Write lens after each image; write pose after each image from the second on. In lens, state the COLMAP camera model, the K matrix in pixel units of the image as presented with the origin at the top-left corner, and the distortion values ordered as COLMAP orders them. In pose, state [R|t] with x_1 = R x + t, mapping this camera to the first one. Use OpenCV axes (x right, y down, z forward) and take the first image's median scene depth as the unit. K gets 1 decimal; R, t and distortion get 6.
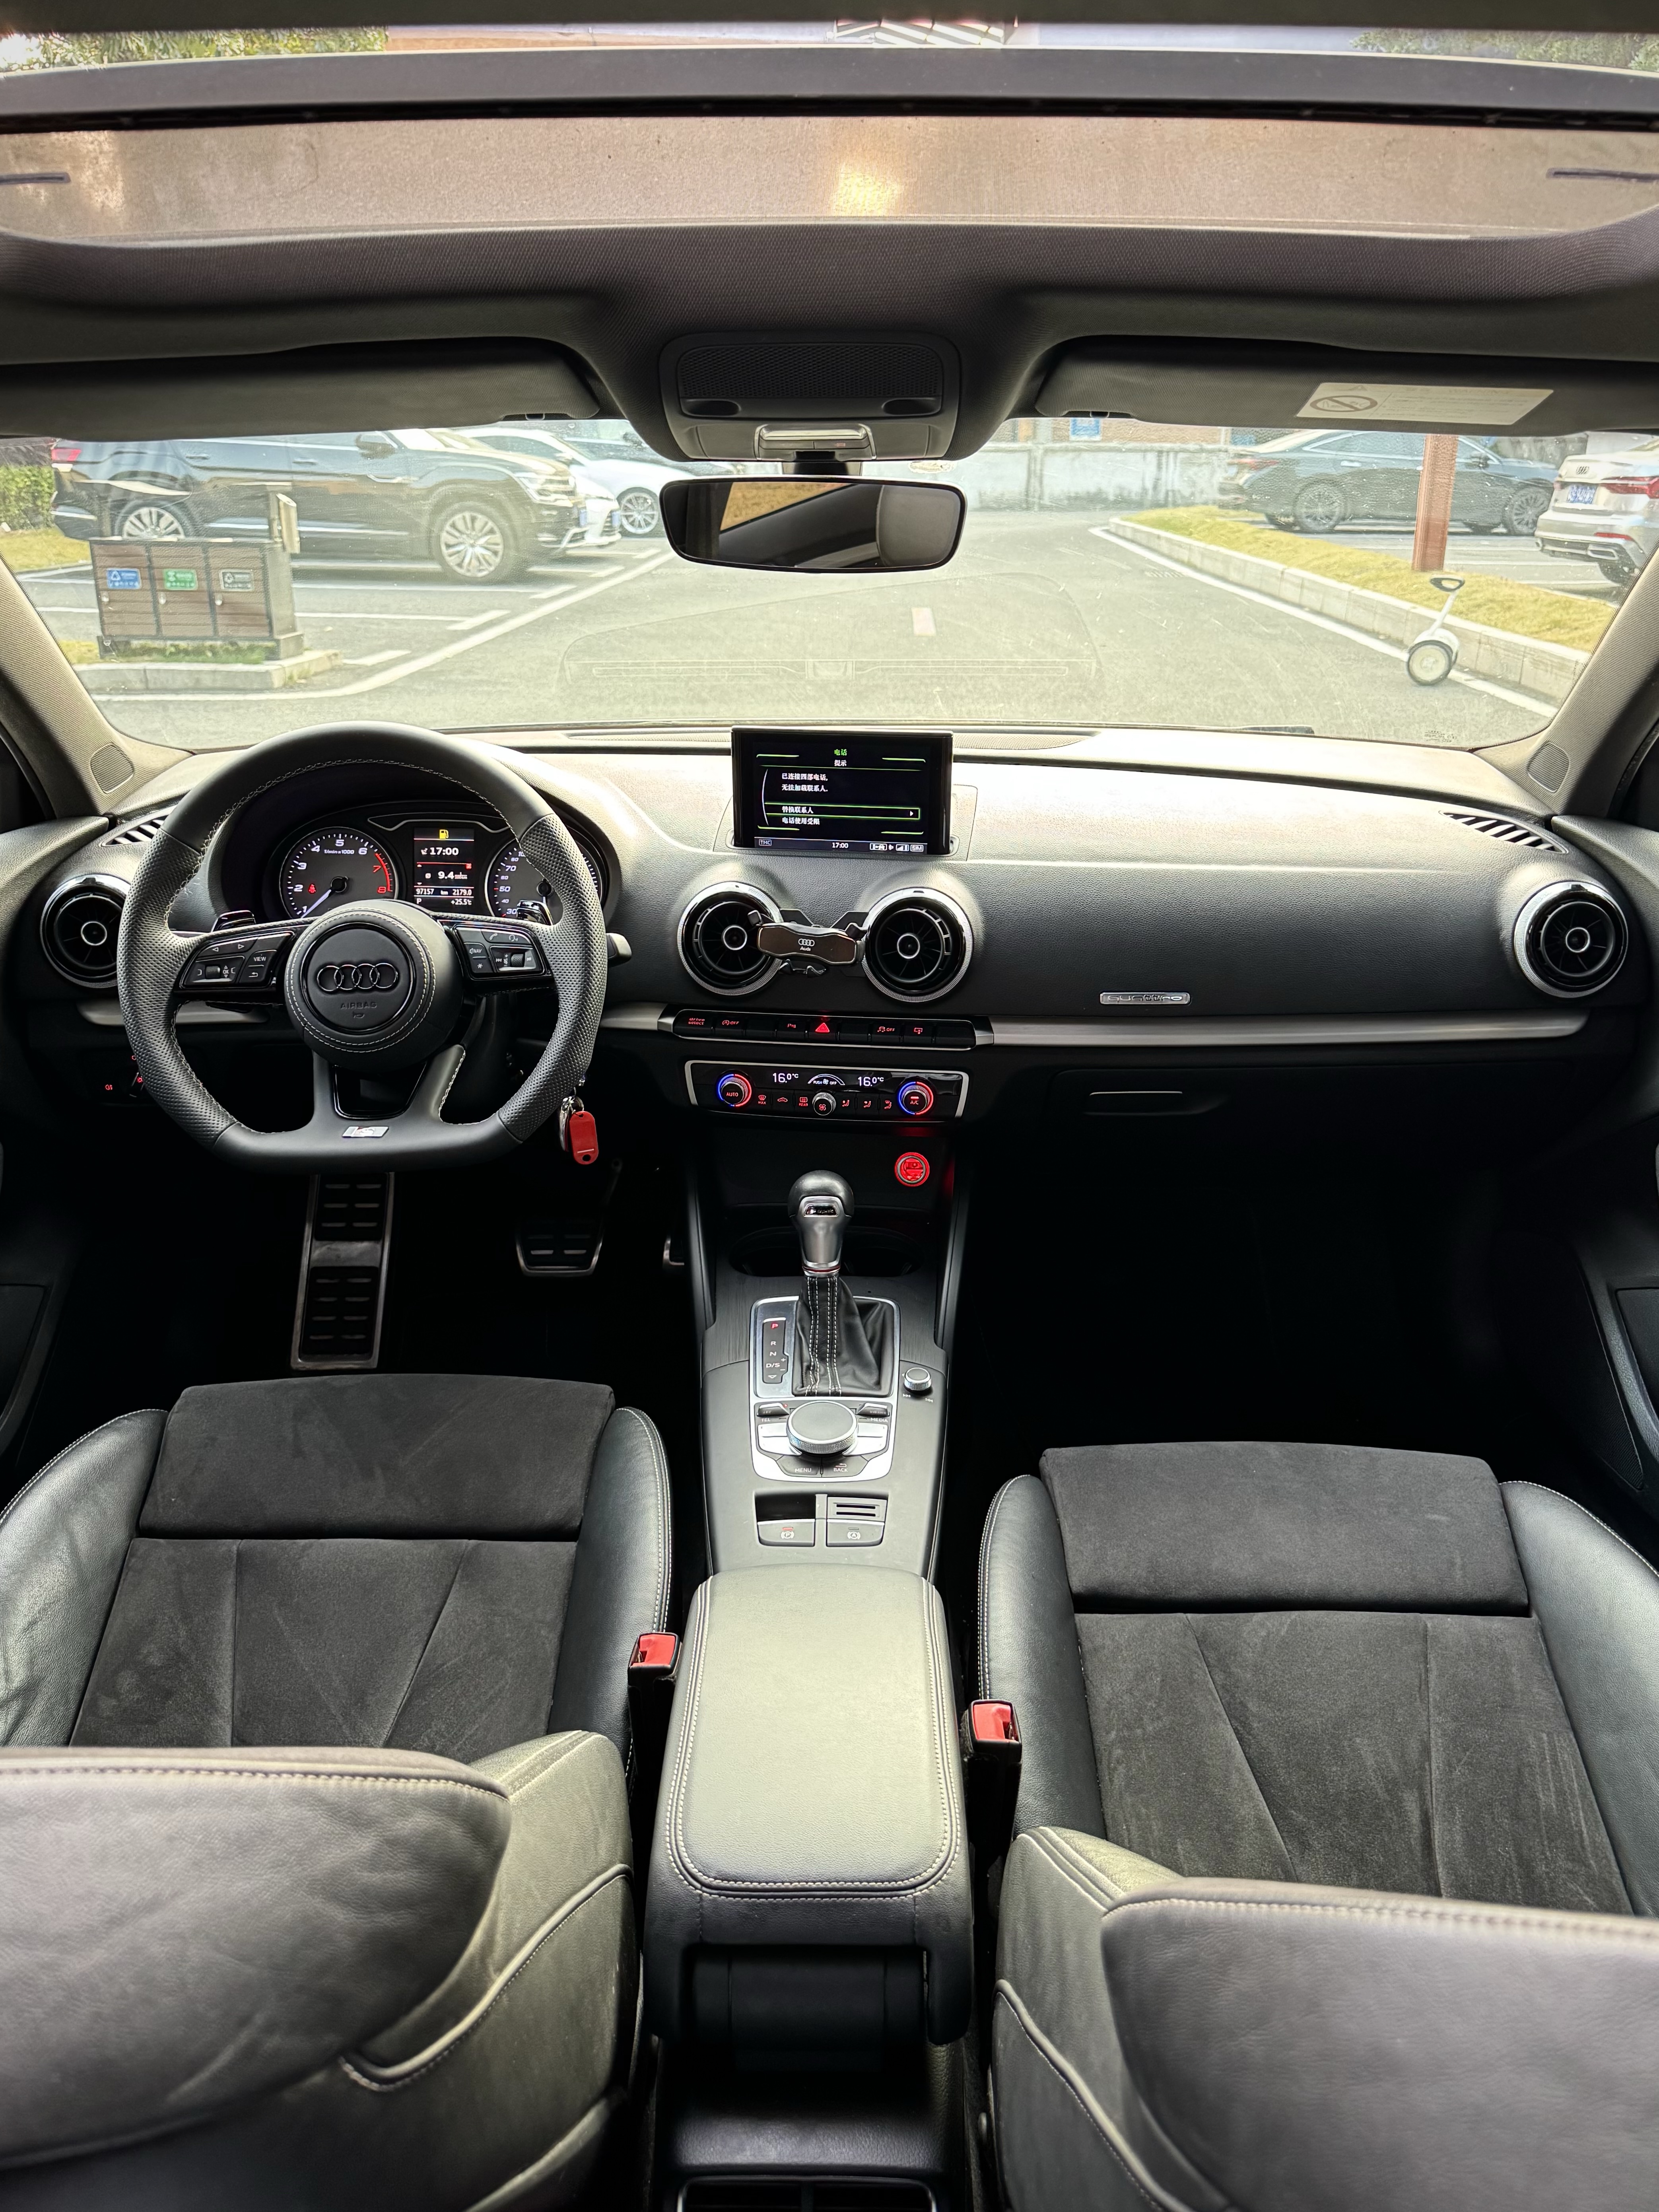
lens RADIAL K [[1579.2, 0, 829.5], [0, 1579.2, 1106.0], [0, 0, 1]] dist [0.003770, 0.000558]
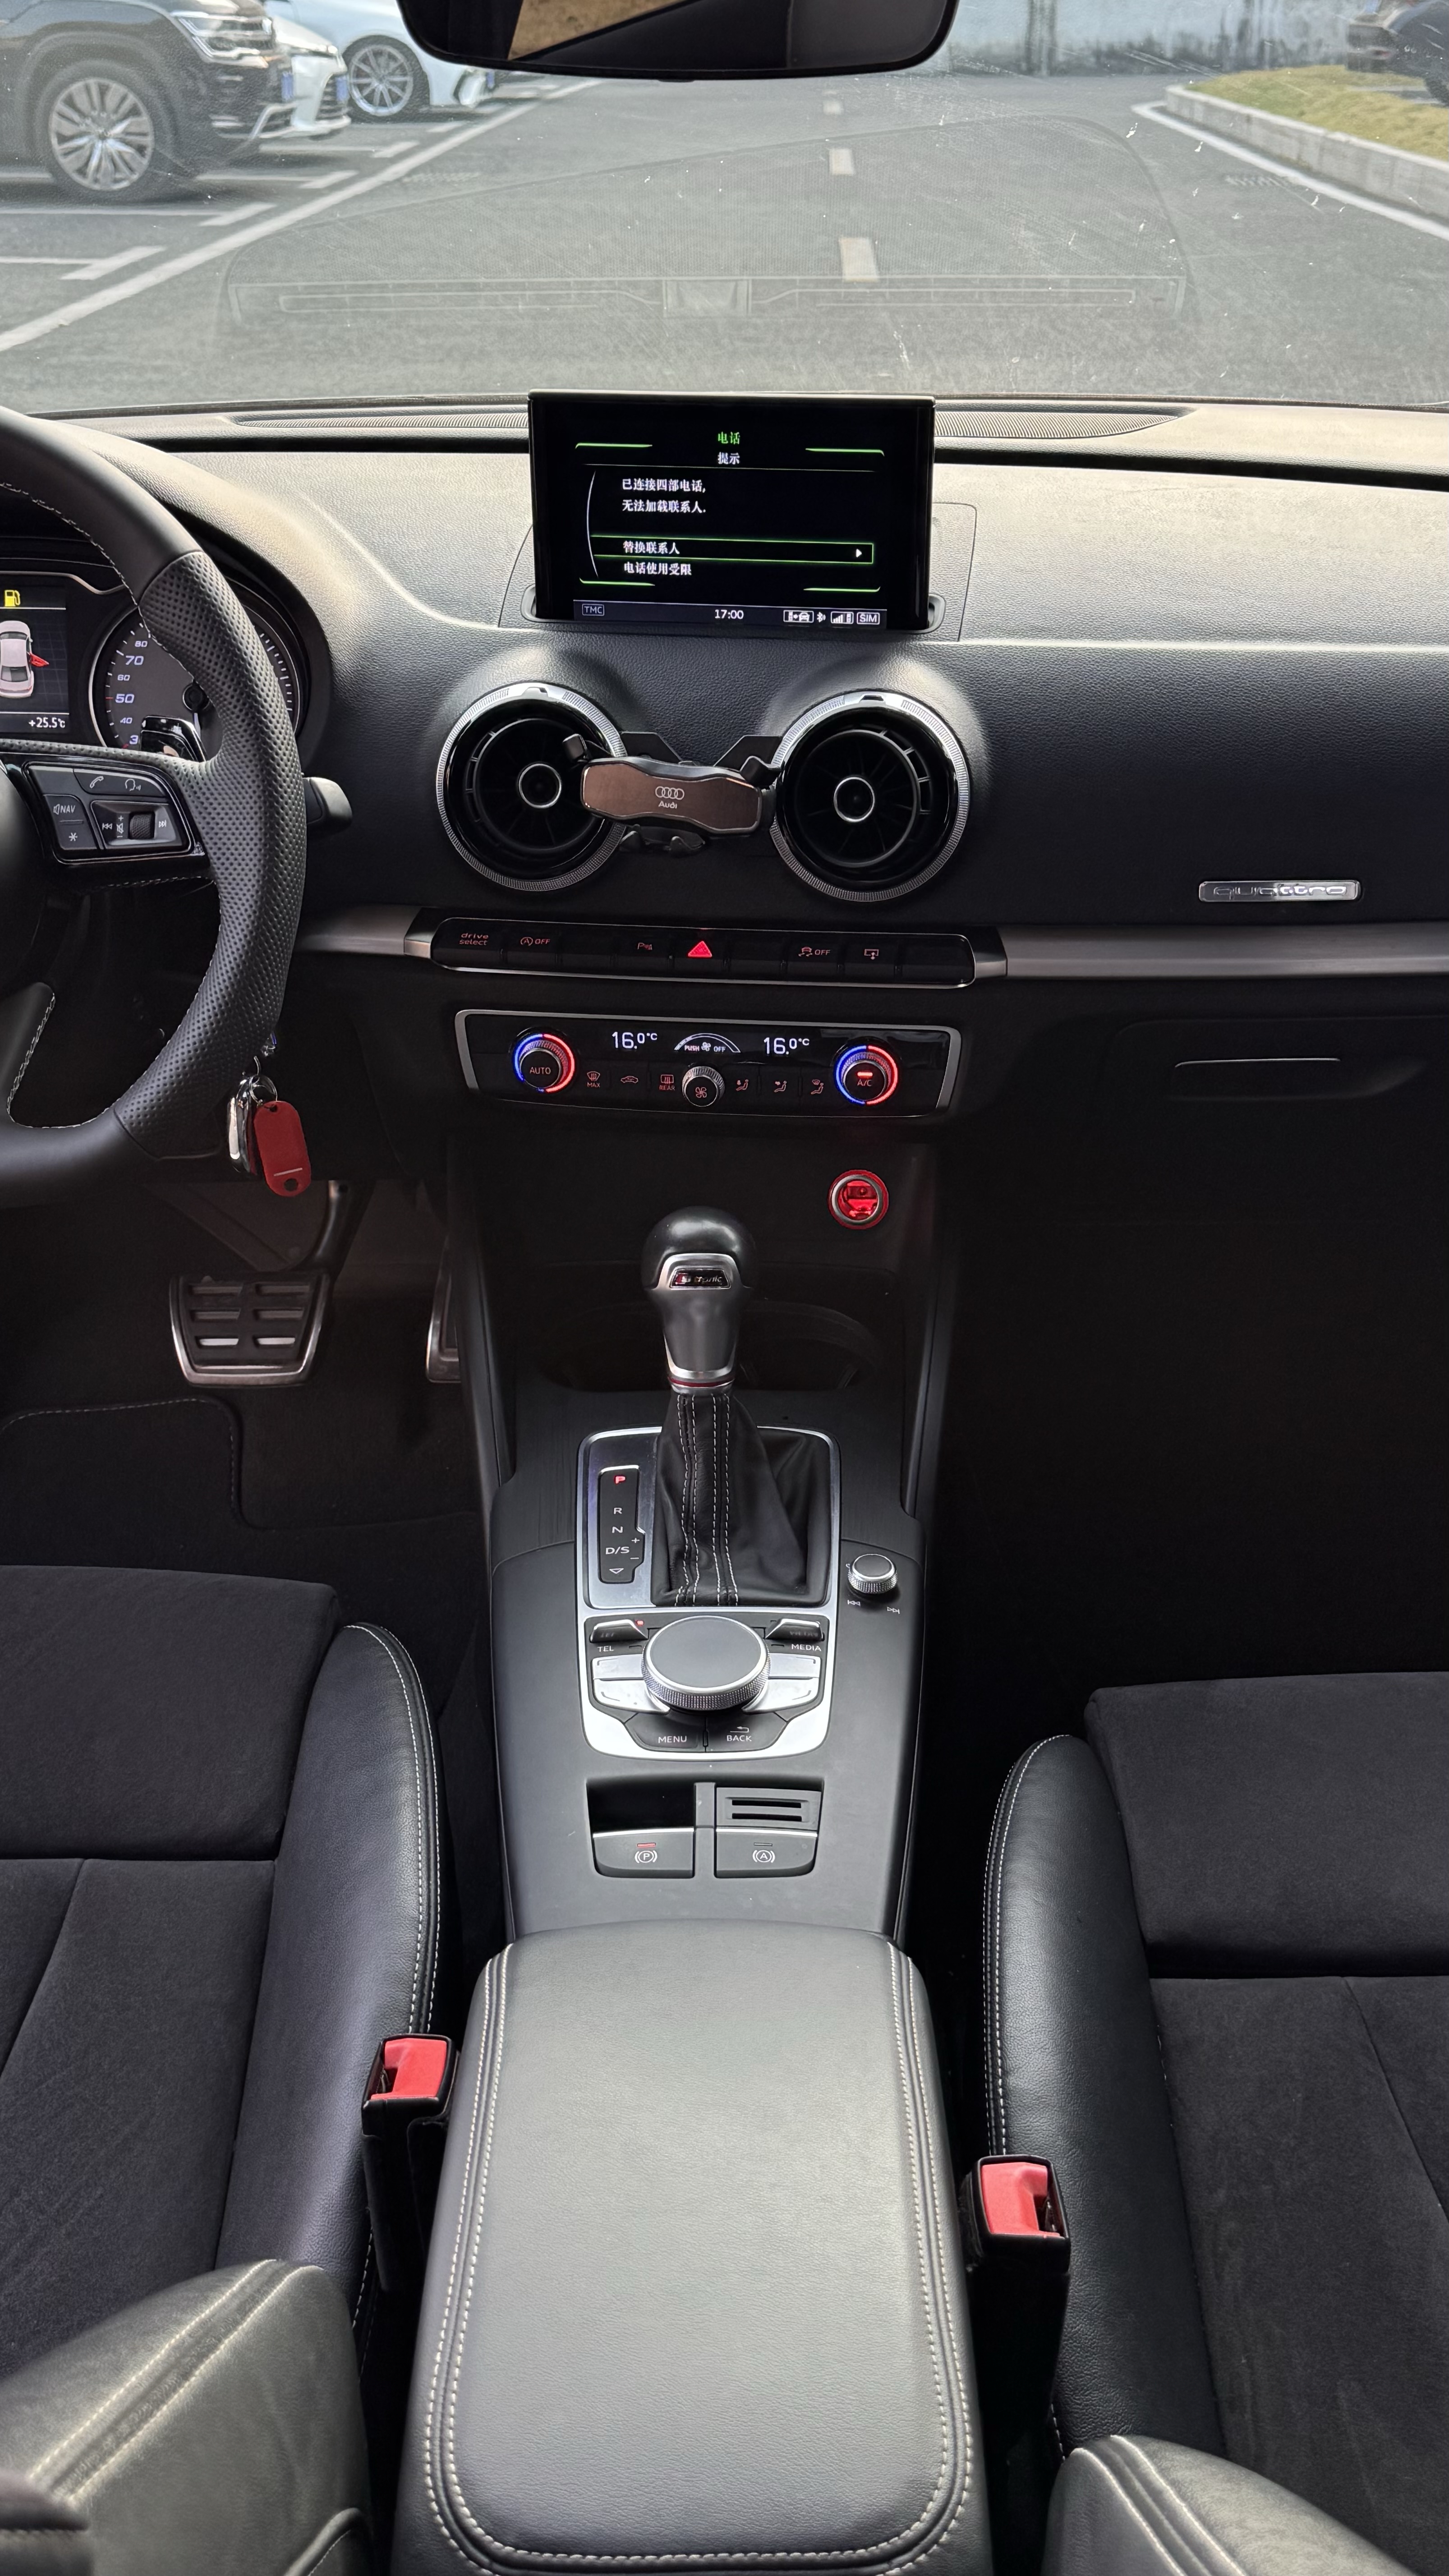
lens RADIAL K [[2479.7, 0, 724.5], [0, 2479.7, 1288.0], [0, 0, 1]] dist [0.118916, -0.204237]
pose [[0.999950, -0.007610, 0.006504, -0.002378], [0.007028, 0.996337, 0.085228, -0.005299], [-0.007128, -0.085178, 0.996340, 0.116249]]
